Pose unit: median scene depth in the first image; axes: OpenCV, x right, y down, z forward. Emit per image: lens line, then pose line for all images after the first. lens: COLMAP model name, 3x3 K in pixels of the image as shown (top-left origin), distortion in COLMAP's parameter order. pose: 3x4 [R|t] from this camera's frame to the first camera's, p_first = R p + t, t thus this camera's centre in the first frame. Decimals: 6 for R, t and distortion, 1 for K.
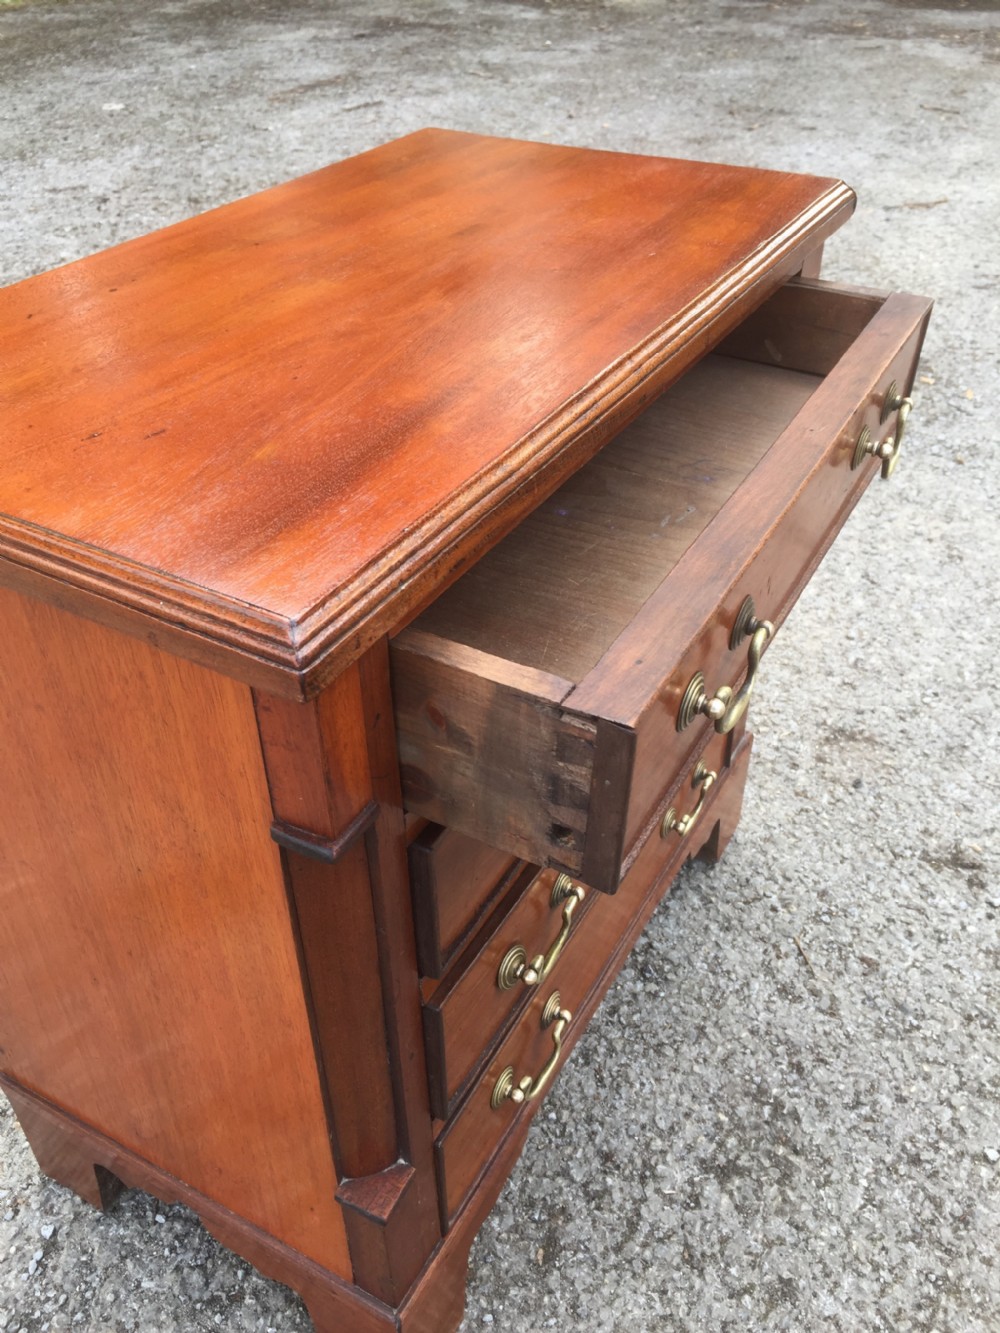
lens RADIAL K [[1161.3, 0, 509.5], [0, 1161.3, 657.8], [0, 0, 1]] dist [0.075991, -0.110459]
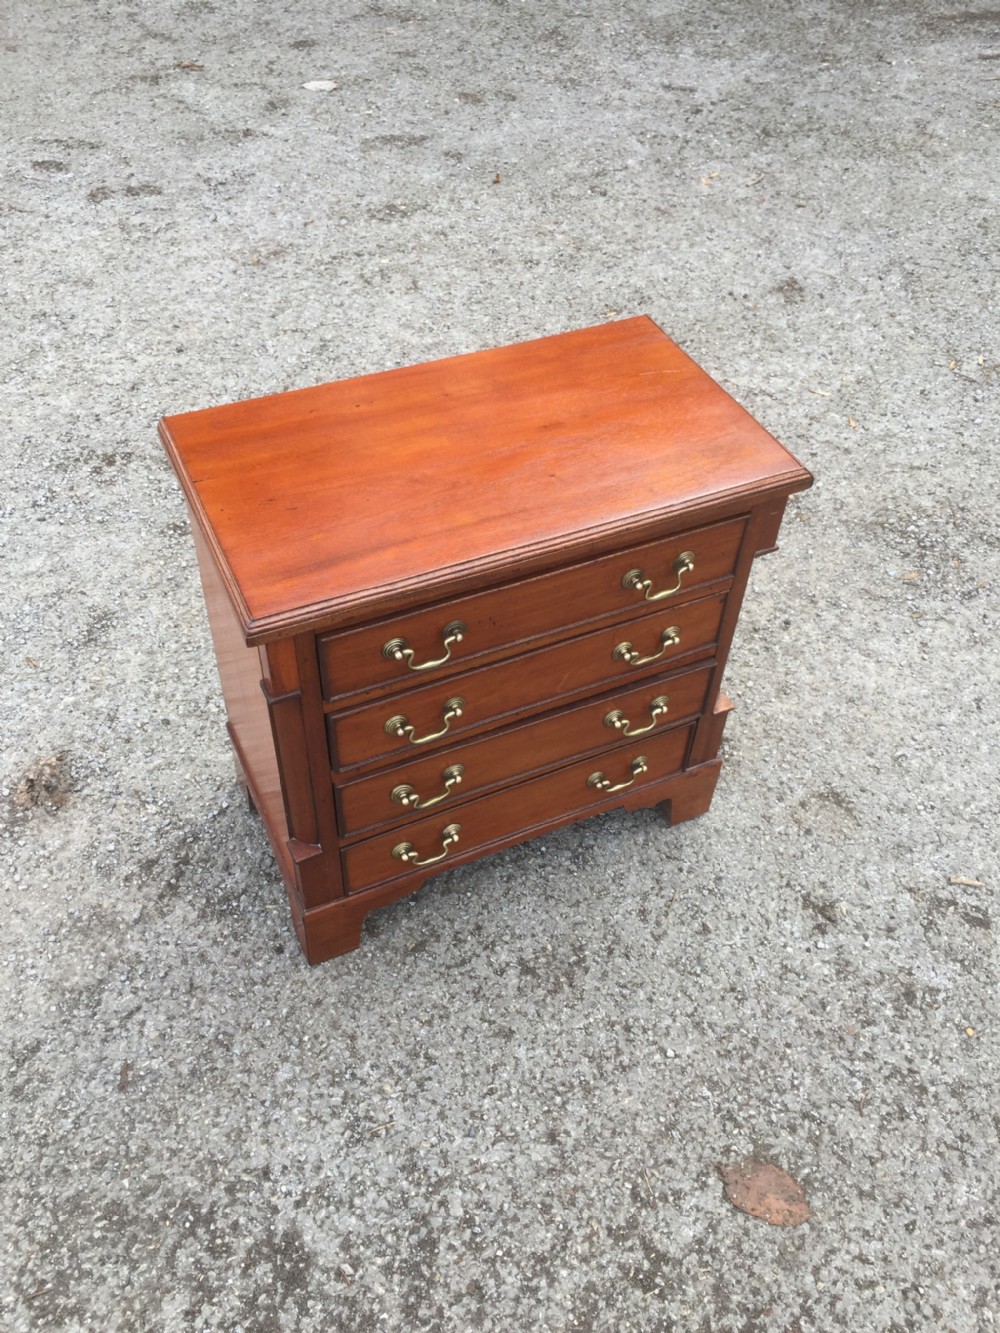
lens RADIAL K [[1161.4, 0, 503.0], [0, 1161.4, 665.7], [0, 0, 1]] dist [0.091255, -0.123660]
pose [[0.814593, 0.446461, -0.370284, 0.555942], [-0.381944, 0.893319, 0.236855, -0.331407], [0.436529, -0.051513, 0.898214, -0.496378]]
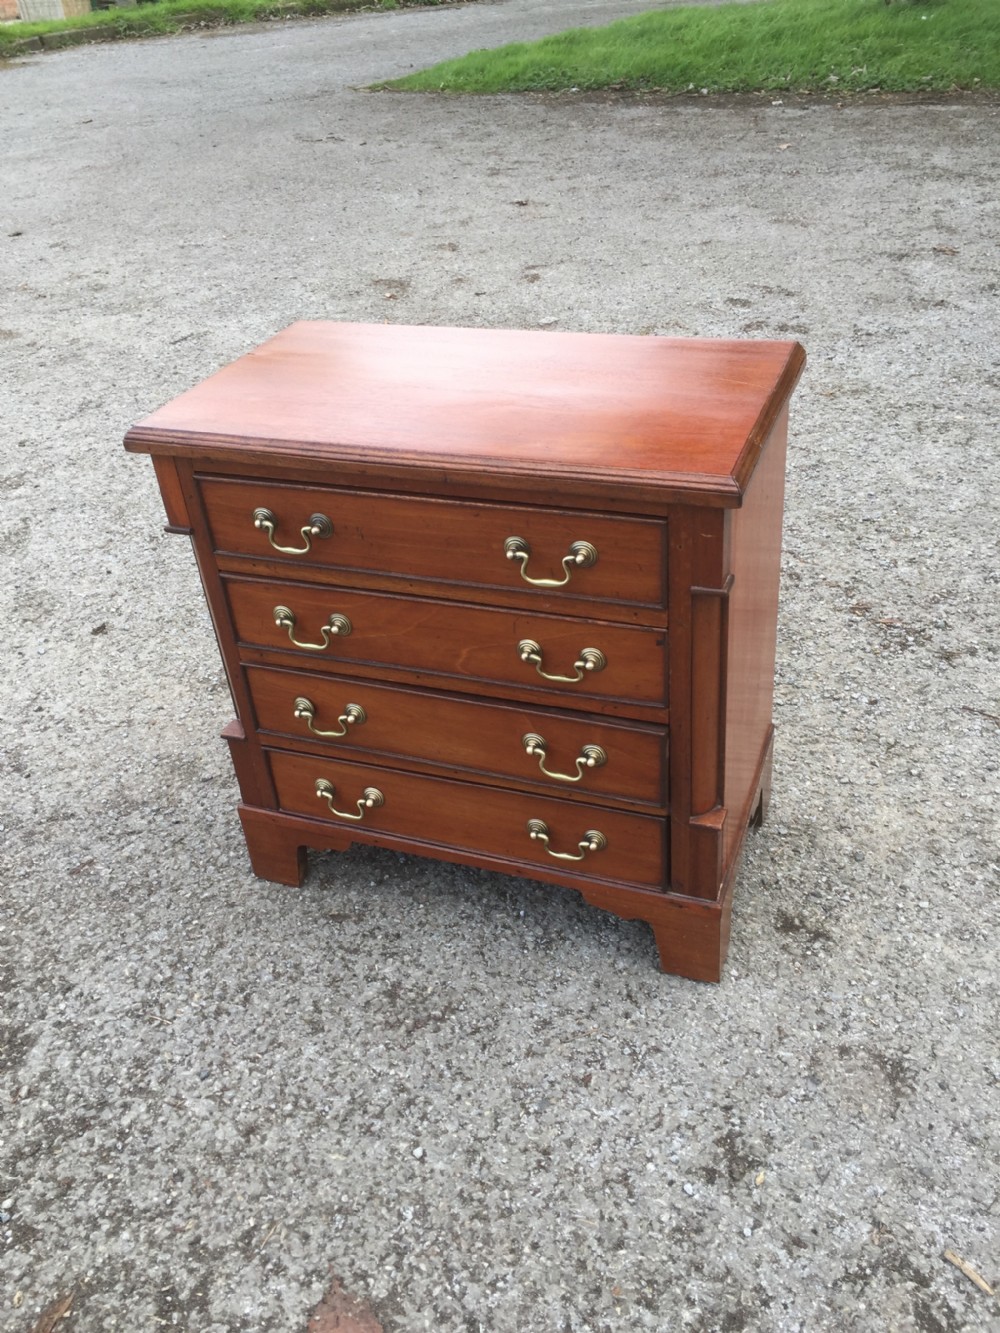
lens RADIAL K [[1161.4, 0, 483.8], [0, 1161.4, 636.6], [0, 0, 1]] dist [0.091255, -0.123660]
pose [[0.137991, 0.527945, -0.837994, 1.157936], [-0.522860, 0.757413, 0.391080, -0.535409], [0.841175, 0.384188, 0.380557, 0.328311]]
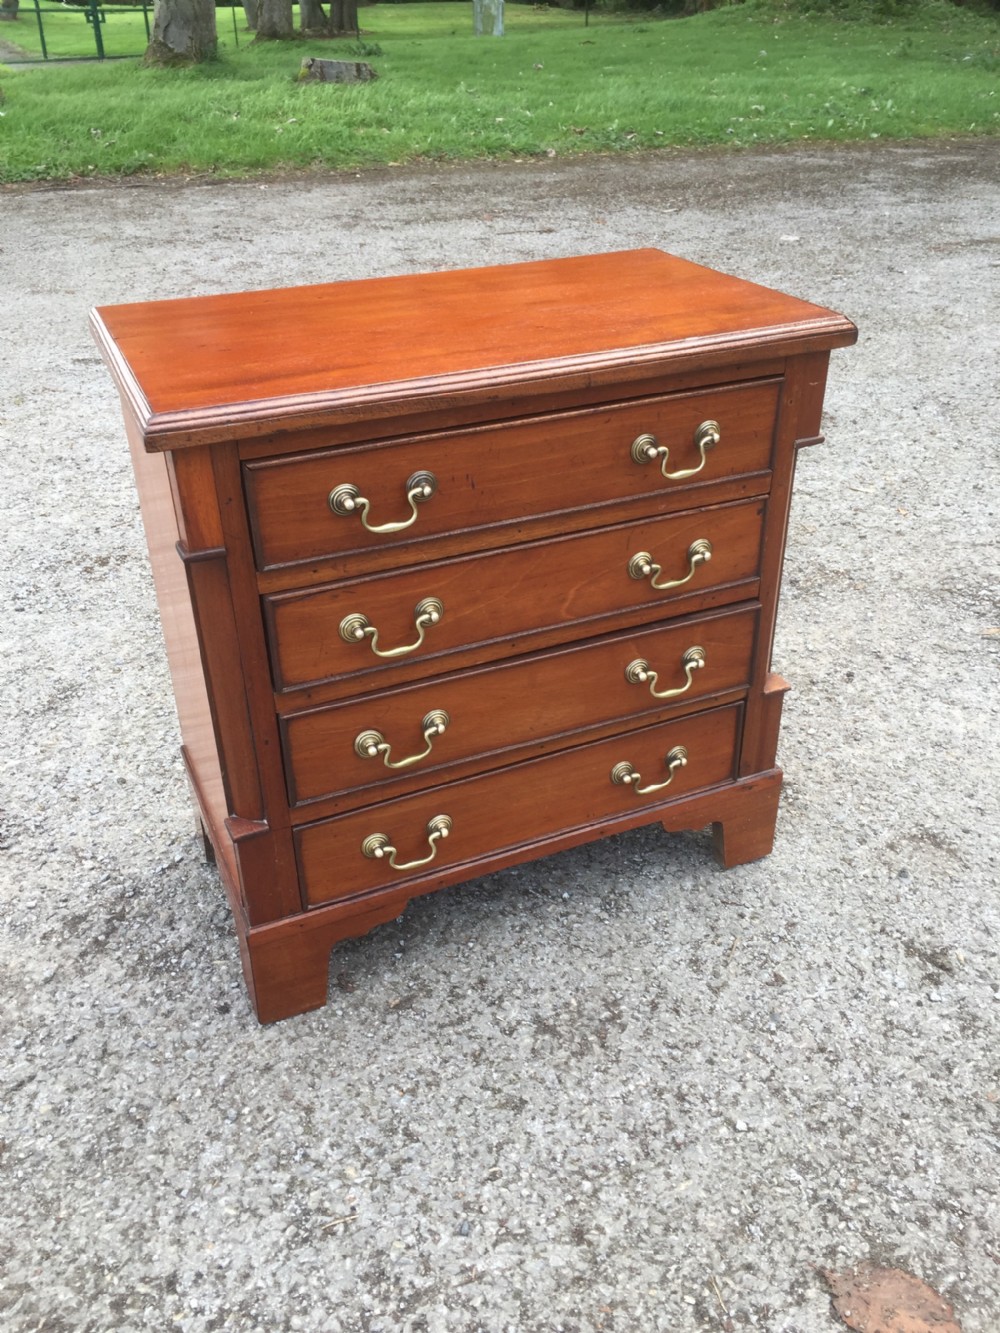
lens RADIAL K [[1161.4, 0, 502.4], [0, 1161.4, 649.1], [0, 0, 1]] dist [0.091255, -0.123660]
pose [[0.801643, 0.297377, -0.518590, 0.655342], [-0.351379, 0.936212, -0.006312, 0.065621], [0.483633, 0.187281, 0.855000, -0.197202]]
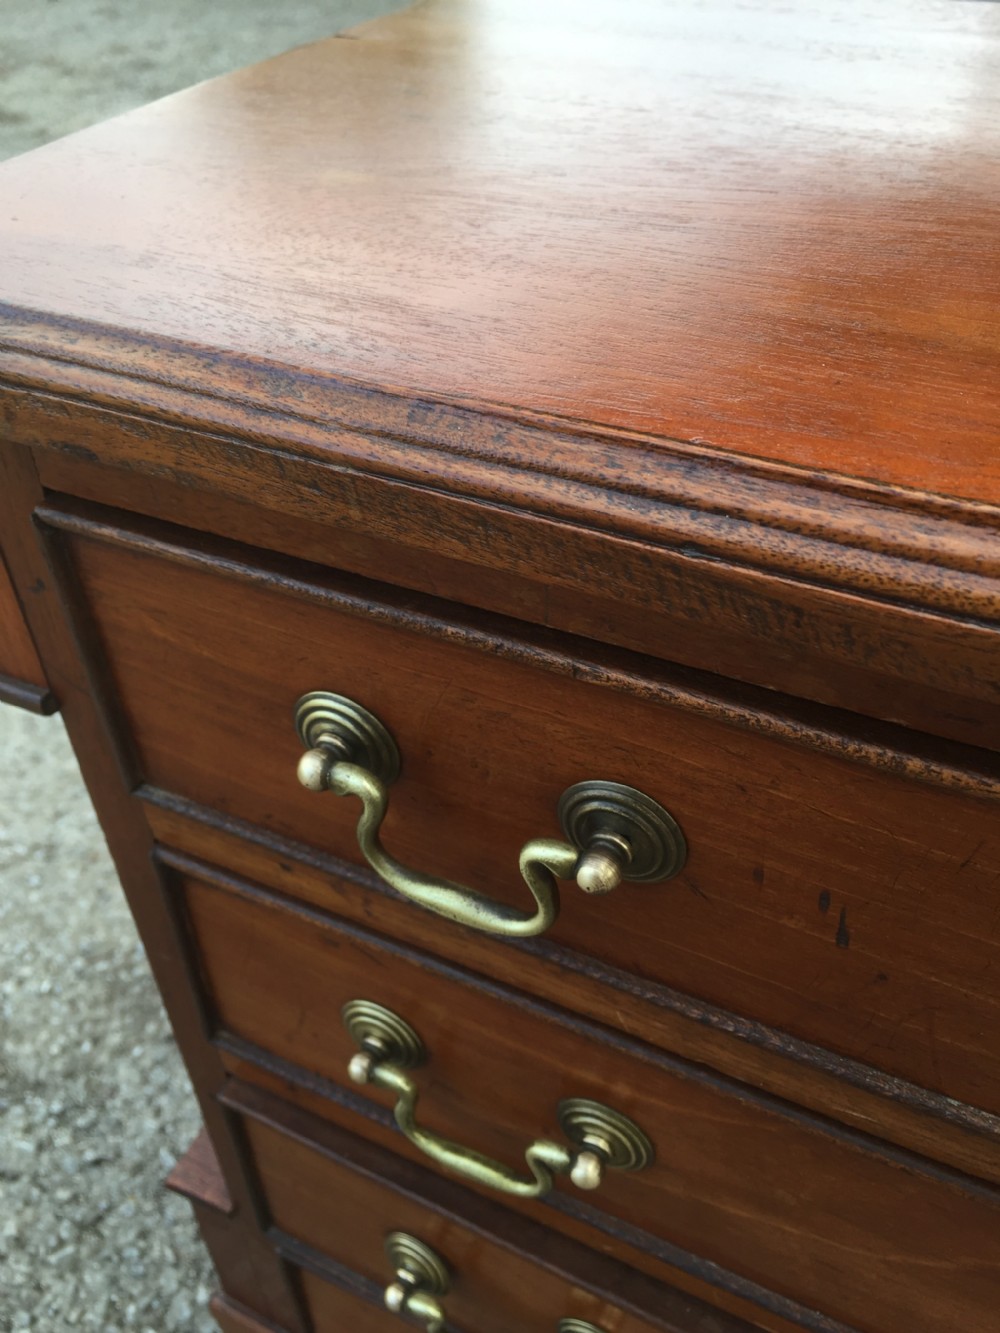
lens RADIAL K [[1161.3, 0, 505.8], [0, 1161.3, 656.4], [0, 0, 1]] dist [0.075991, -0.110459]
pose [[0.053862, 0.637535, -0.768536, 0.191983], [-0.583117, 0.644871, 0.494082, -0.186611], [0.810601, 0.421534, 0.406492, 0.468450]]
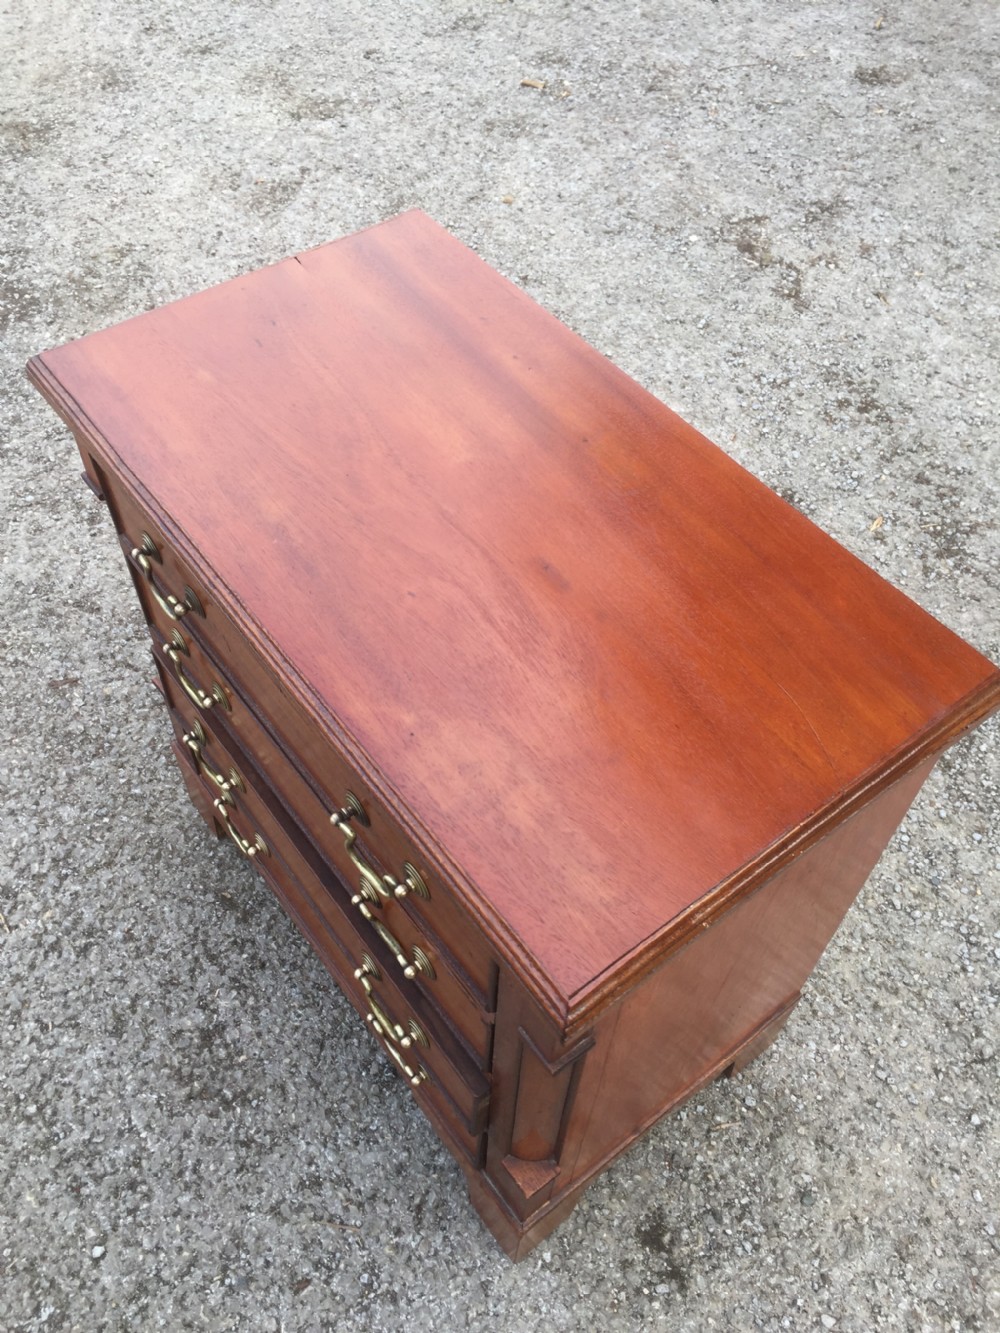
lens RADIAL K [[1161.4, 0, 493.9], [0, 1161.4, 642.8], [0, 0, 1]] dist [0.091255, -0.123660]
pose [[-0.389490, 0.723770, -0.569609, 0.466312], [-0.567452, 0.298556, 0.767373, -0.855336], [0.725462, 0.622111, 0.294420, 0.534564]]
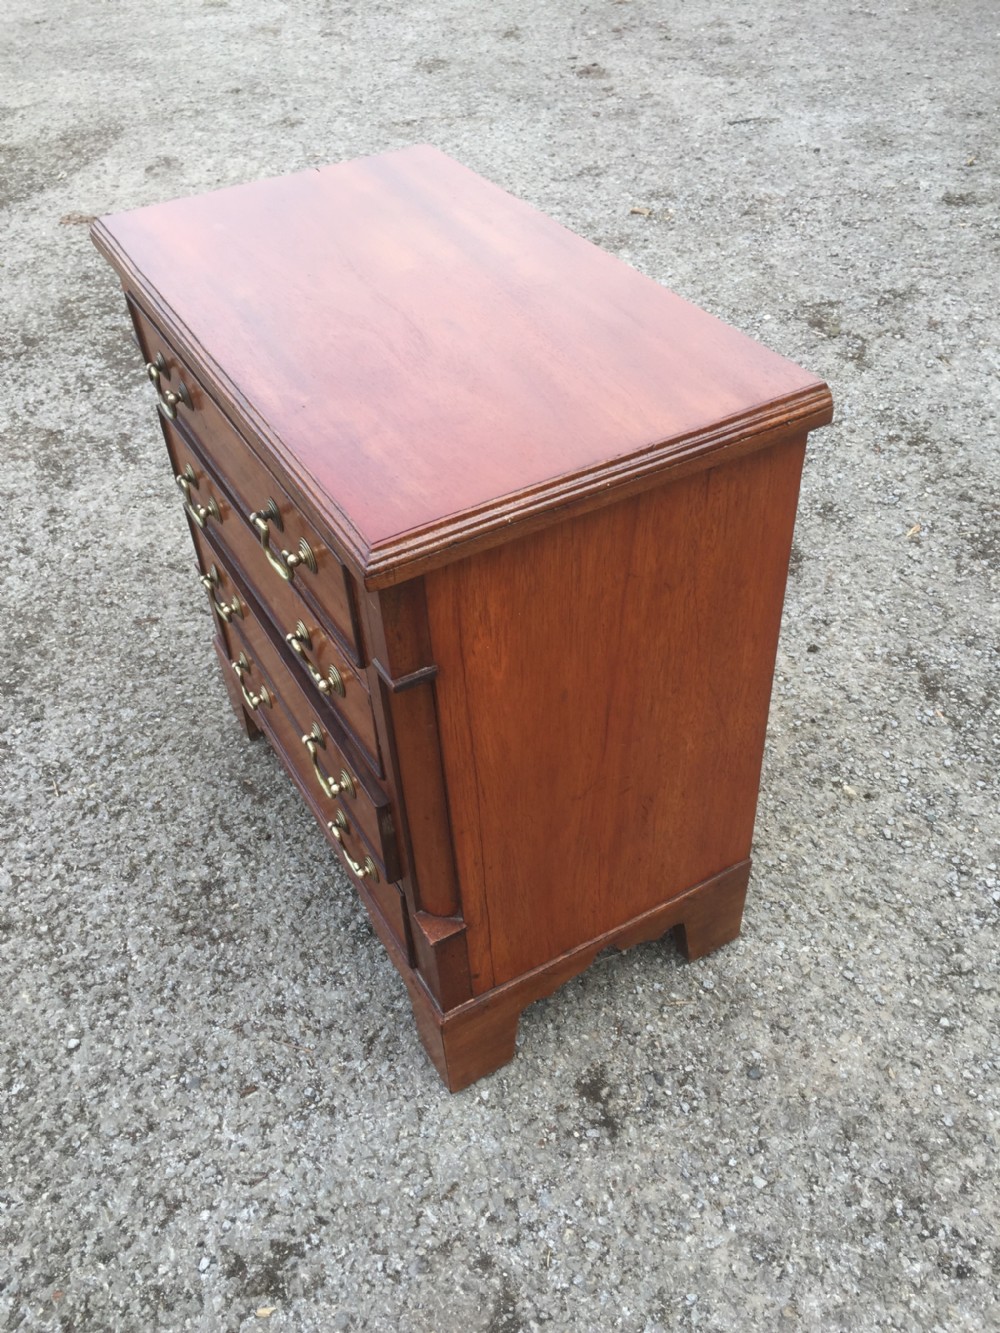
lens RADIAL K [[1161.4, 0, 488.5], [0, 1161.4, 626.5], [0, 0, 1]] dist [0.091255, -0.123660]
pose [[-0.521497, 0.576074, -0.629428, 0.687088], [-0.464064, 0.427544, 0.775791, -0.927518], [0.716021, 0.696667, 0.044373, 0.908350]]
